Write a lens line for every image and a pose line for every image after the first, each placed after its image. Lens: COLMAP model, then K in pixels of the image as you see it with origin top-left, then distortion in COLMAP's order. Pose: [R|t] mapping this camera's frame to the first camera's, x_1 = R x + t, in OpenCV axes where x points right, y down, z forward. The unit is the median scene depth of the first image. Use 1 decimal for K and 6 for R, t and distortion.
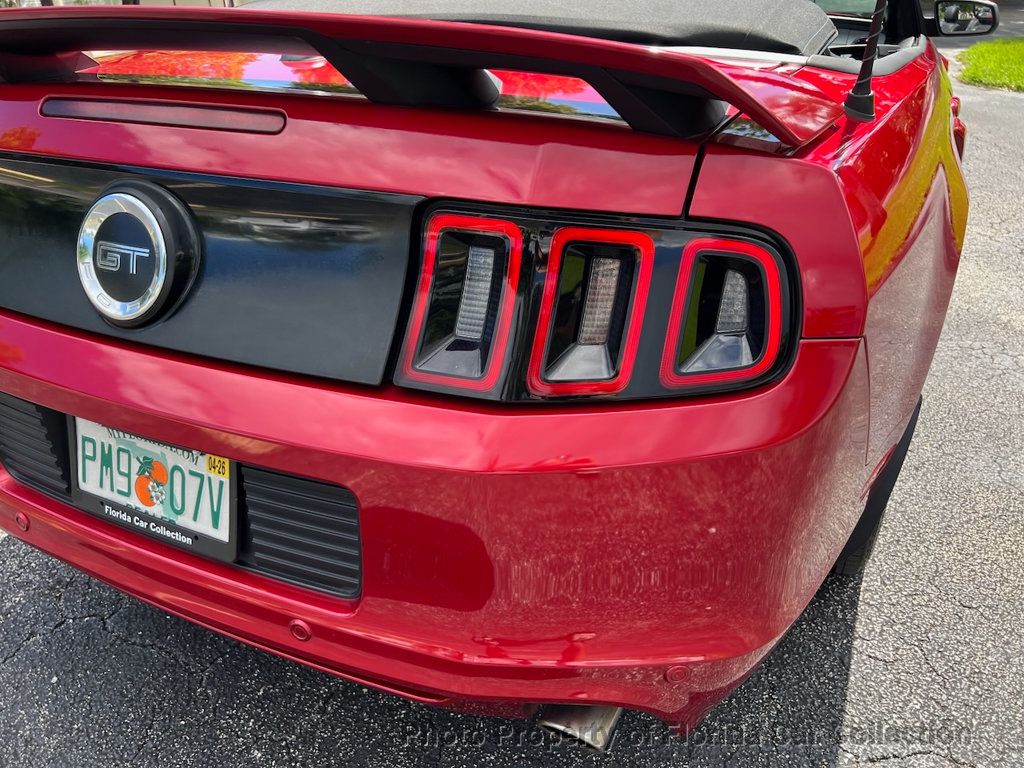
lens RADIAL K [[775.7, 0, 499.4], [0, 775.7, 392.0], [0, 0, 1]] dist [0.049752, -0.056624]
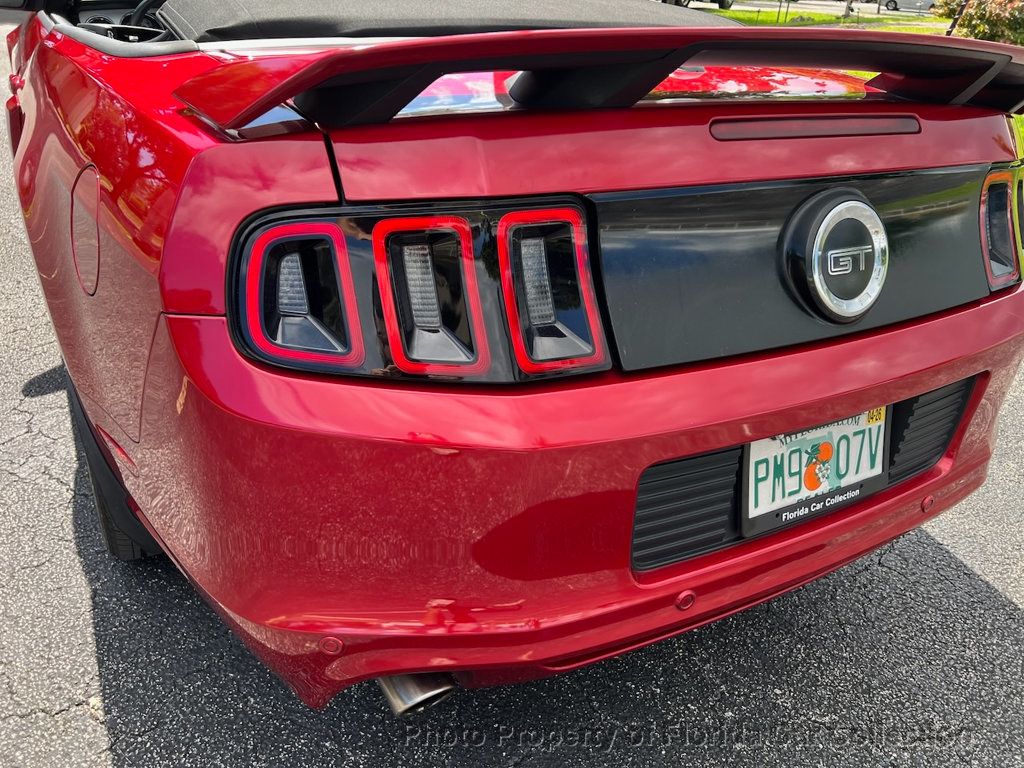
lens RADIAL K [[775.7, 0, 512.7], [0, 775.7, 388.7], [0, 0, 1]] dist [0.049752, -0.056624]
pose [[0.548309, -0.331727, 0.767668, -1.474605], [0.312868, 0.932669, 0.179562, -0.311791], [-0.775546, 0.141723, 0.615177, 0.644933]]
